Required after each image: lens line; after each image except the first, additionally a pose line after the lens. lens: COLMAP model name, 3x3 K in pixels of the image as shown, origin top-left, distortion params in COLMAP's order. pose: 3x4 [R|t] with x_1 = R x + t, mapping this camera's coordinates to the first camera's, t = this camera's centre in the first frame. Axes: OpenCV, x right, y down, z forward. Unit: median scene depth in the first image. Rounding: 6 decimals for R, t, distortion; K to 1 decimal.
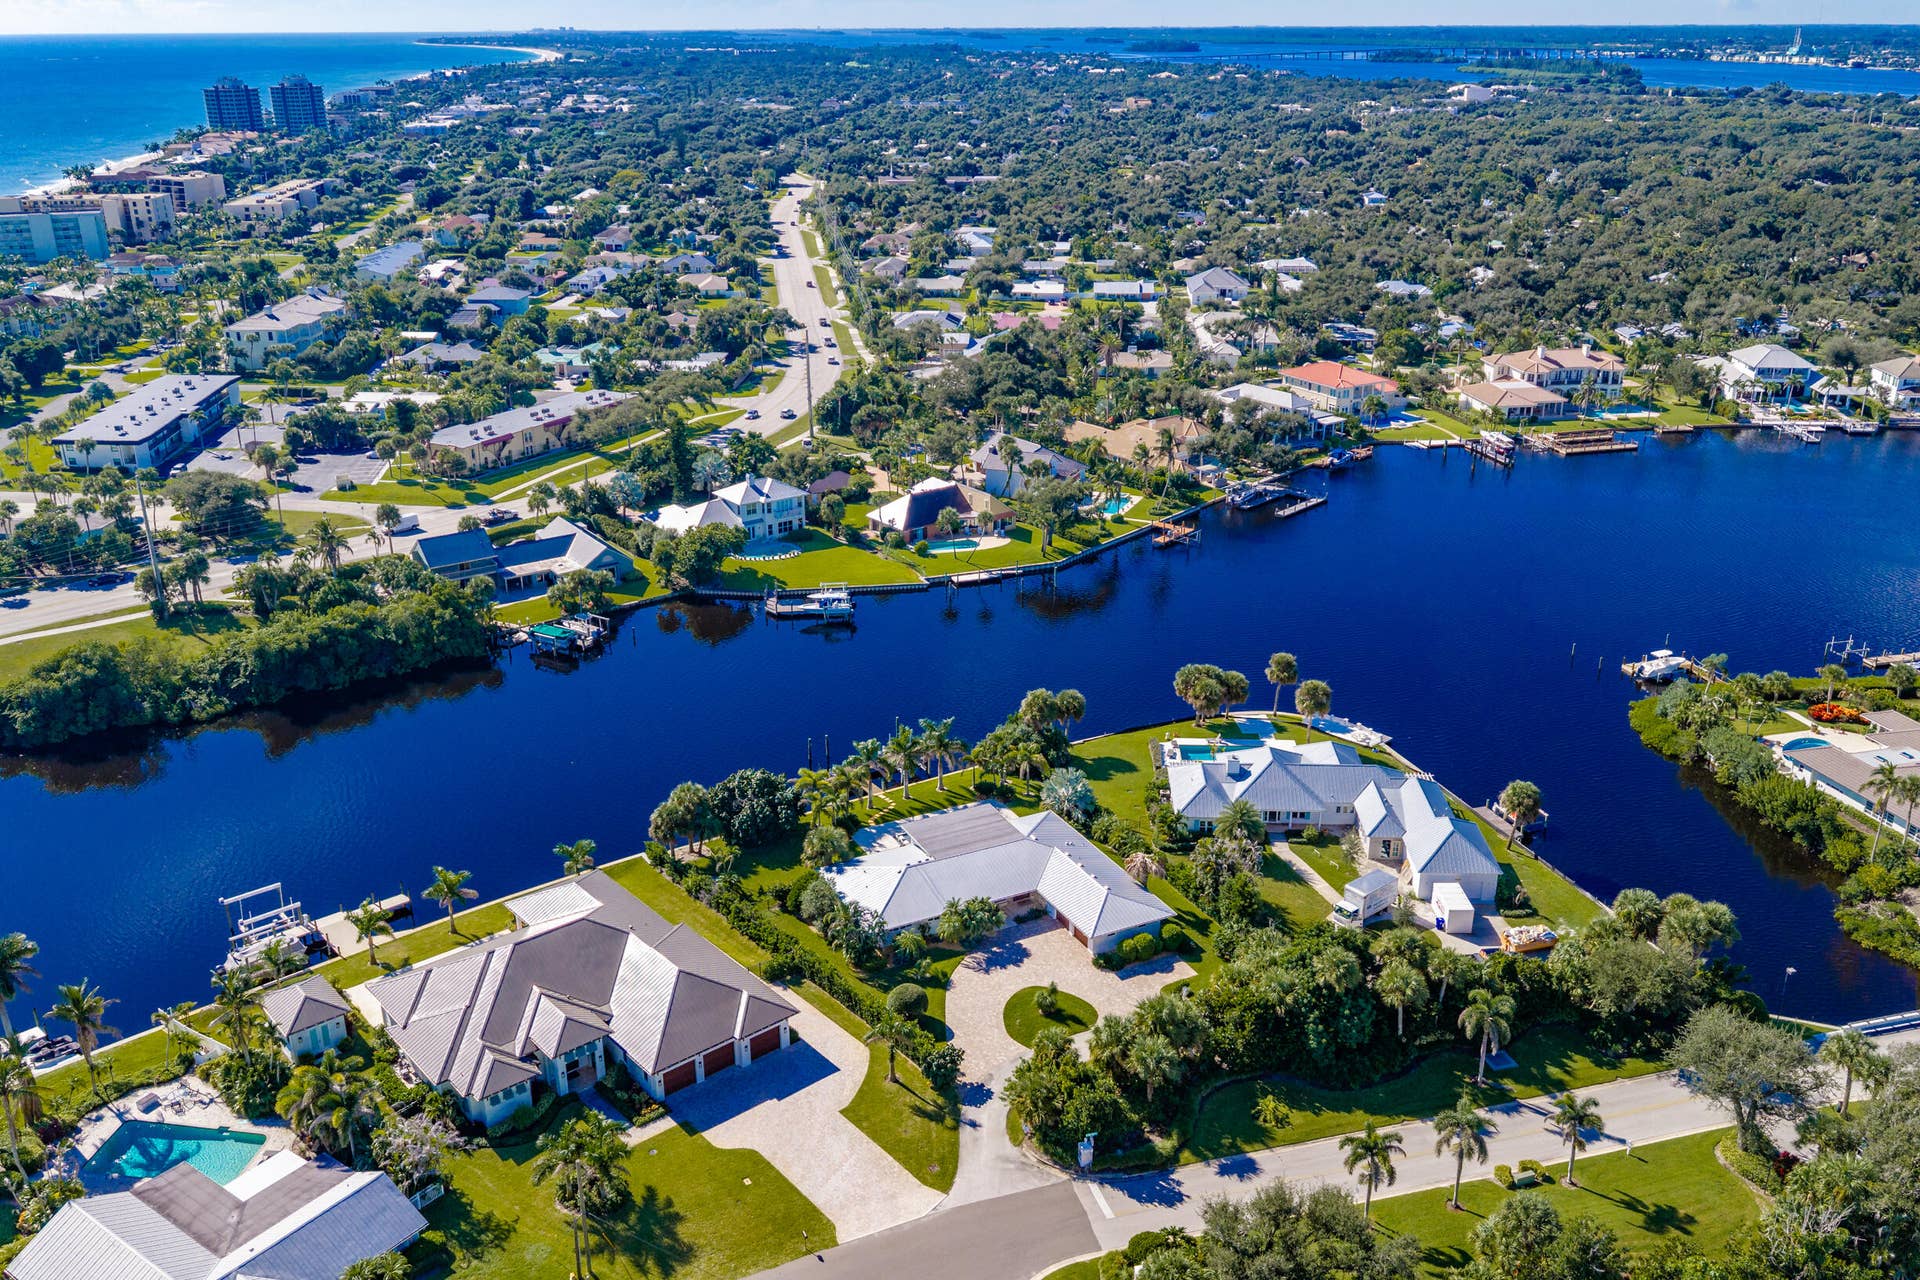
lens RADIAL K [[1593.7, 0, 963.0], [0, 1593.7, 636.6], [0, 0, 1]] dist [0.028805, -0.044798]
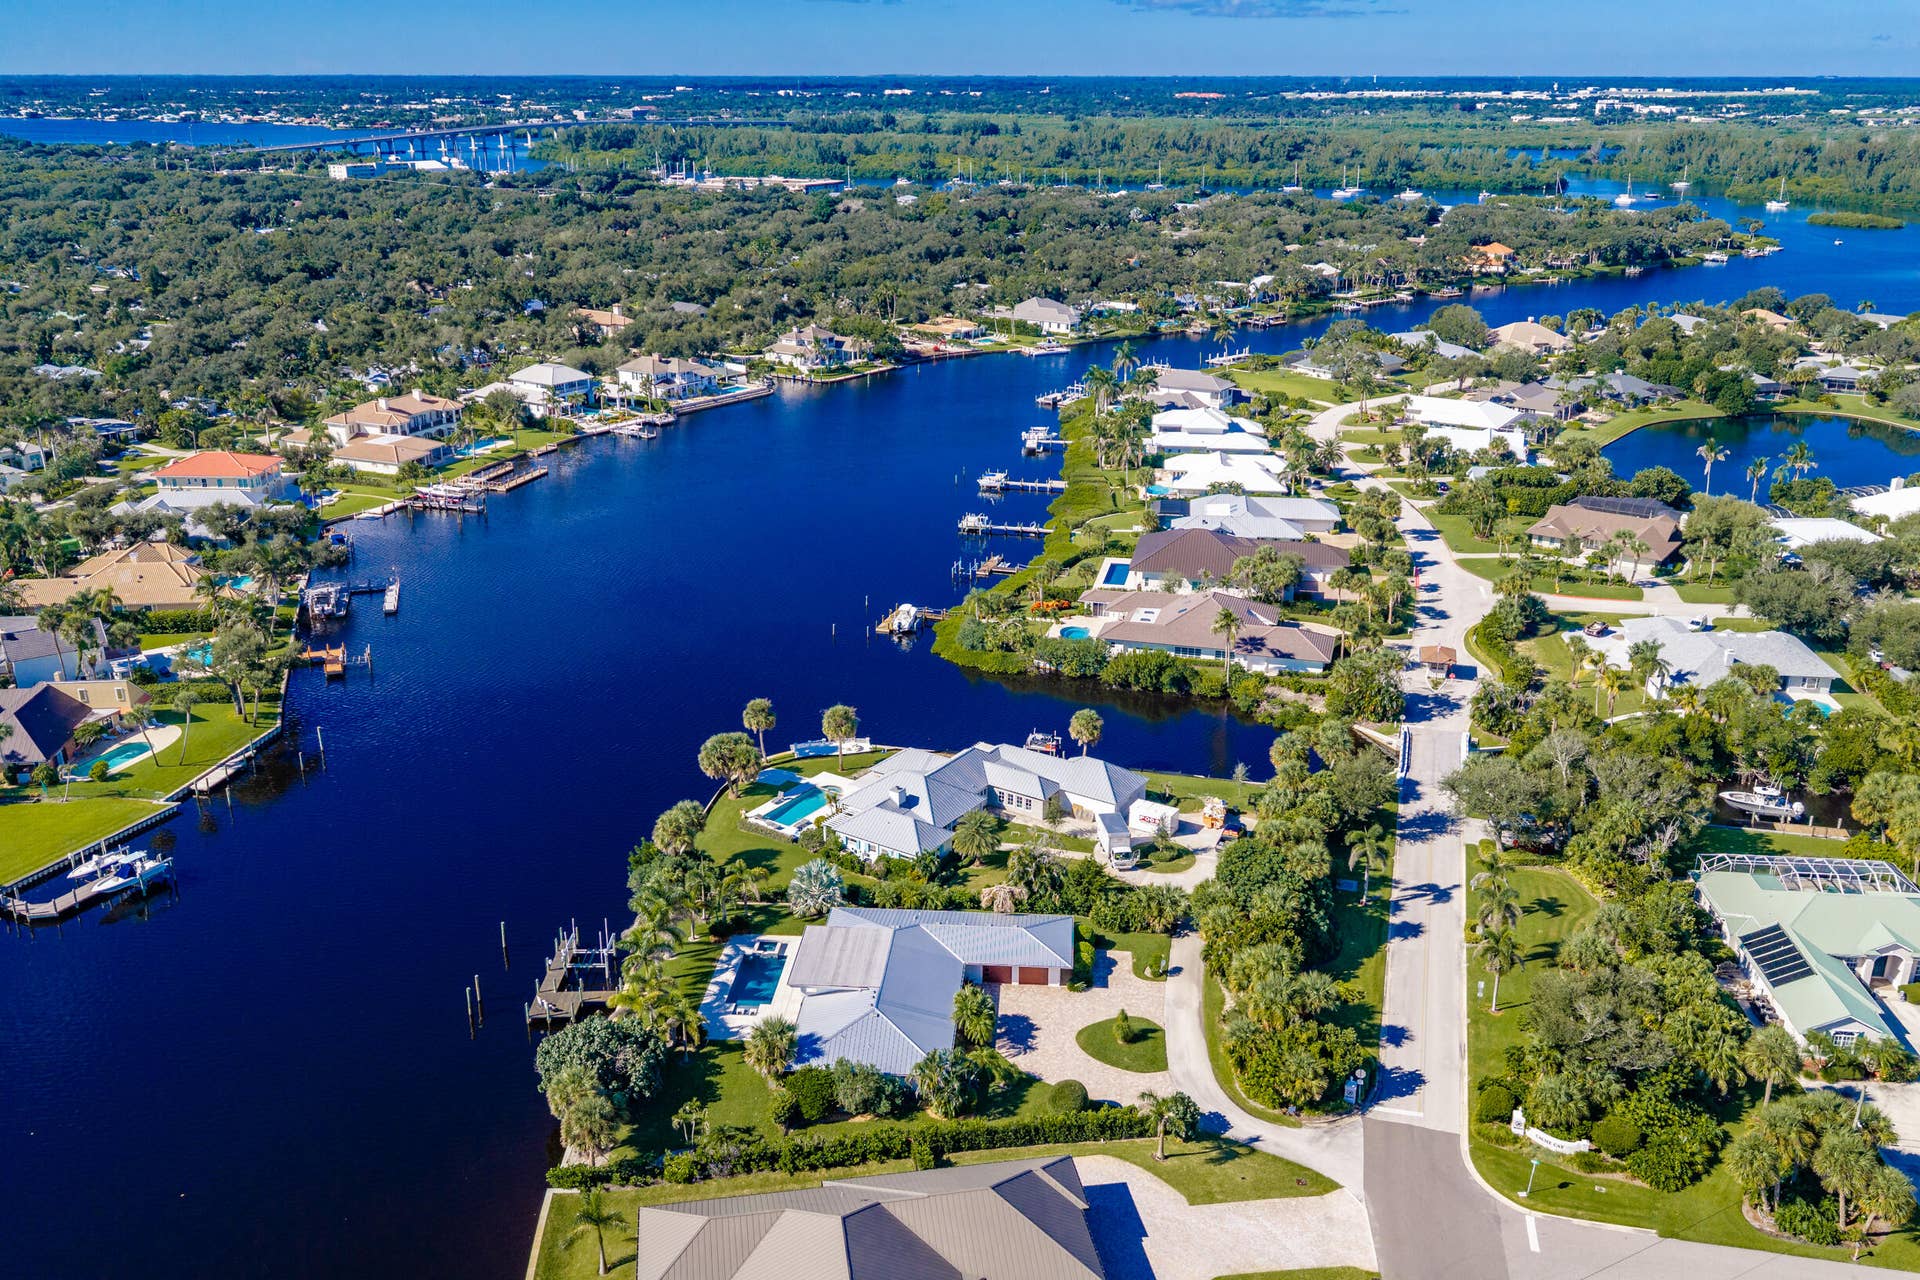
lens RADIAL K [[1593.7, 0, 966.6], [0, 1593.7, 639.1], [0, 0, 1]] dist [0.028805, -0.044798]
pose [[0.515947, -0.283035, 0.808511, -0.675006], [0.304104, 0.942879, 0.136012, -0.155647], [-0.800824, 0.175697, 0.572548, 0.416619]]
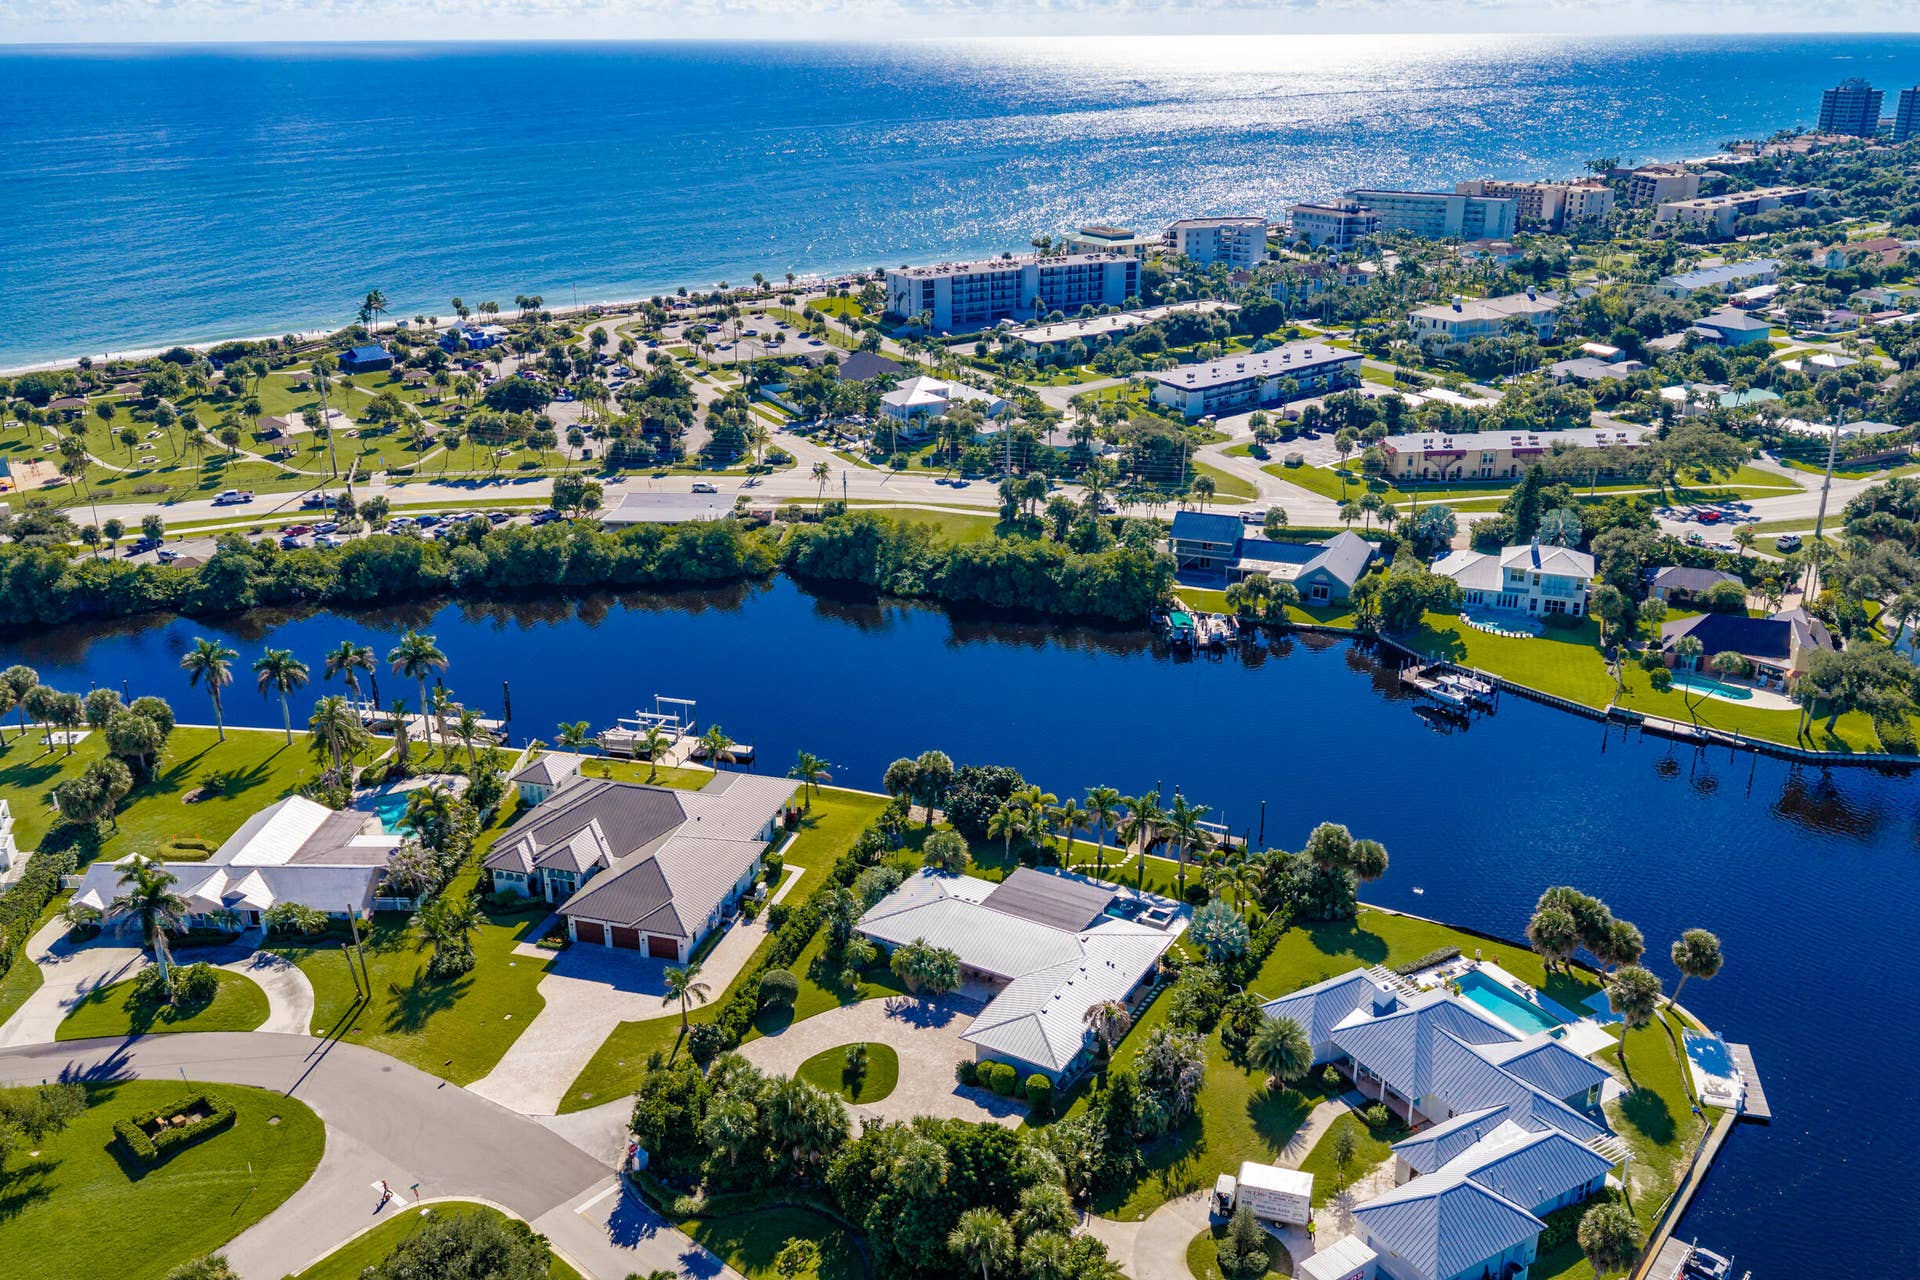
lens RADIAL K [[1593.7, 0, 967.1], [0, 1593.7, 643.8], [0, 0, 1]] dist [0.028805, -0.044798]
pose [[0.548101, 0.302066, -0.779963, 0.687478], [-0.298198, 0.941803, 0.155192, -0.155889], [0.781450, 0.147522, 0.606278, 0.397705]]
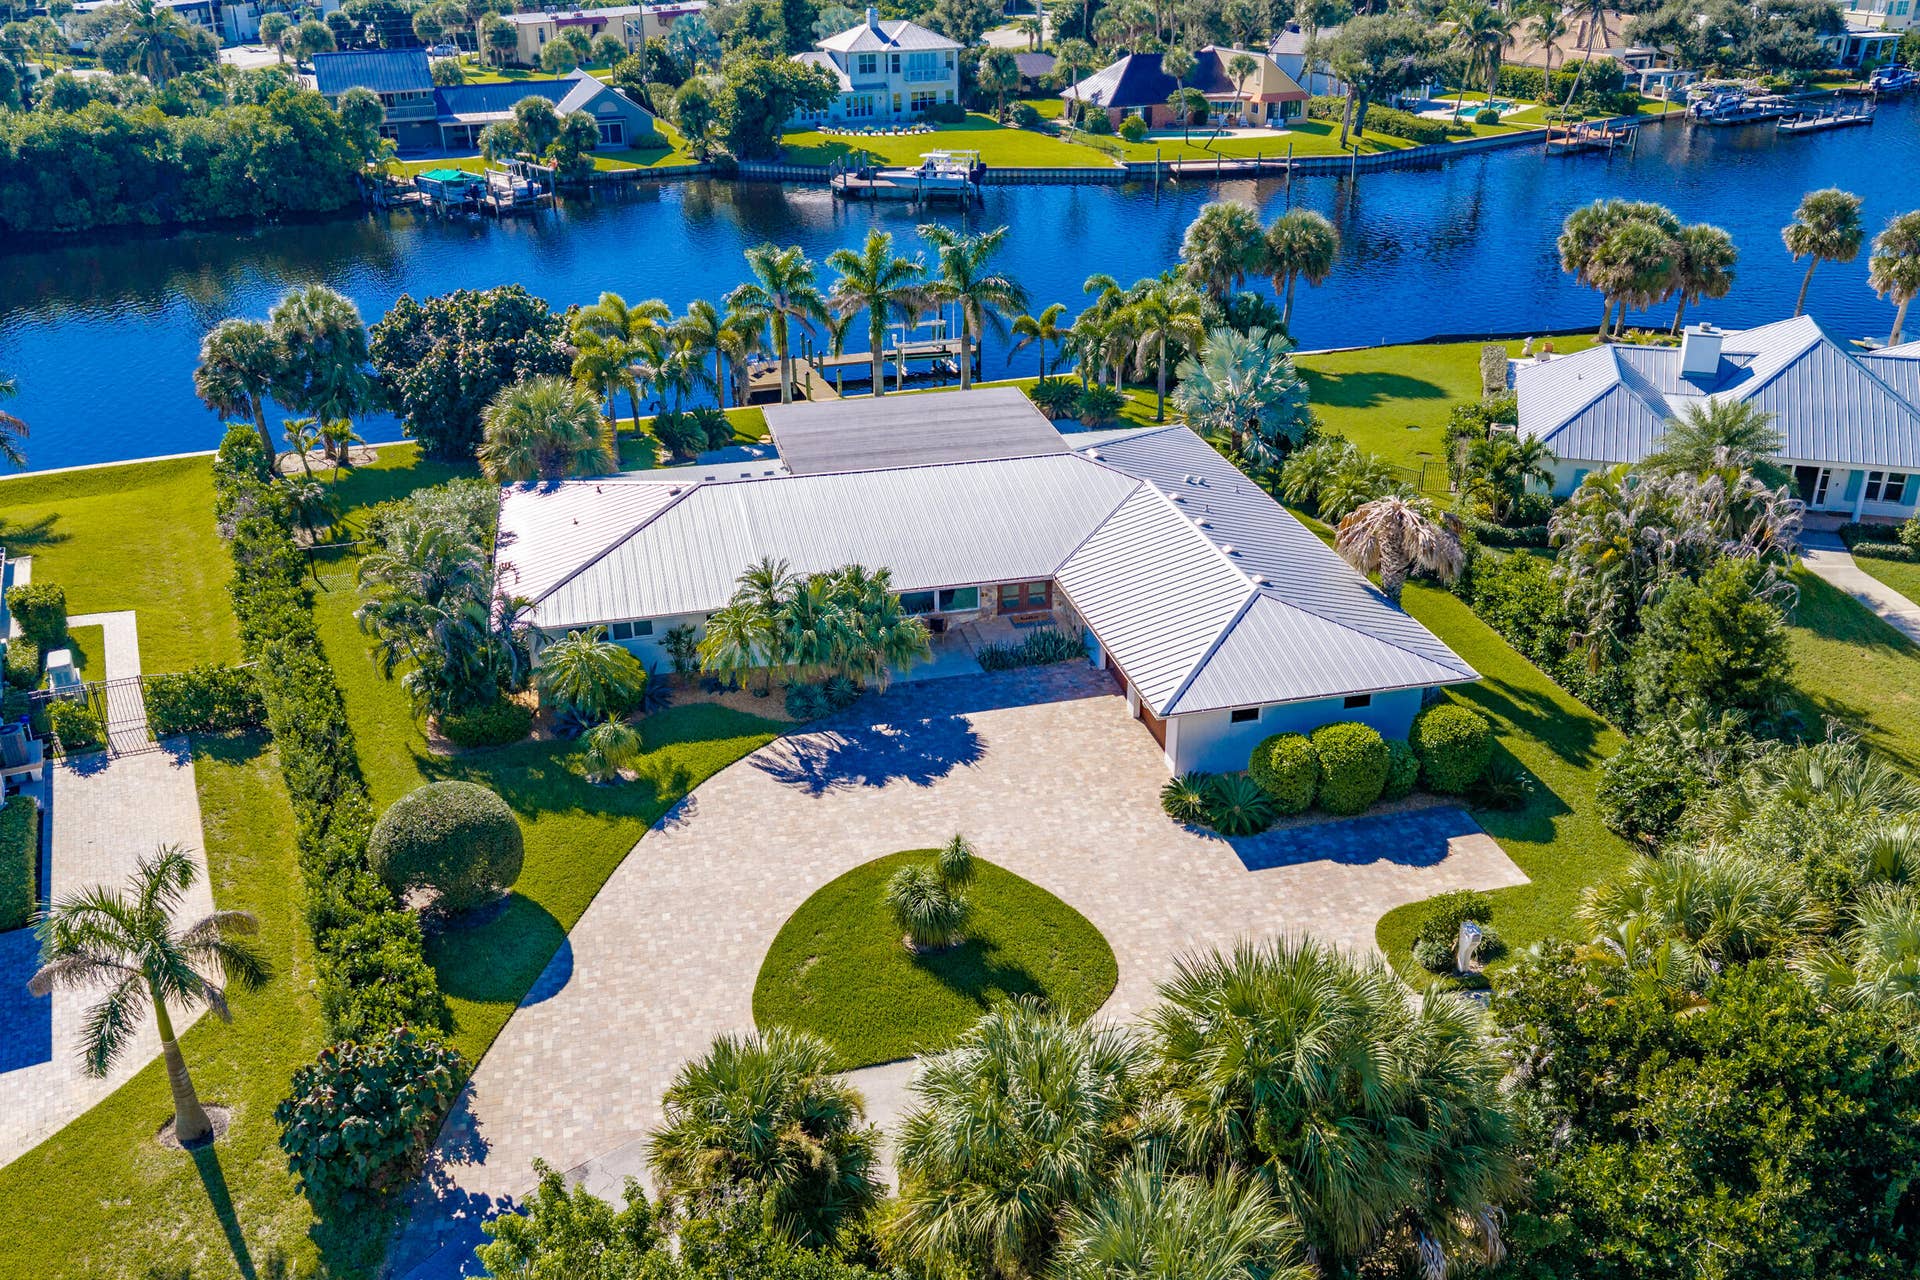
lens RADIAL K [[1593.7, 0, 968.6], [0, 1593.7, 642.1], [0, 0, 1]] dist [0.028805, -0.044798]
pose [[0.971907, 0.095885, -0.214949, 0.101910], [-0.078606, 0.993053, 0.087558, 0.145095], [0.221851, -0.068202, 0.972692, 0.672882]]
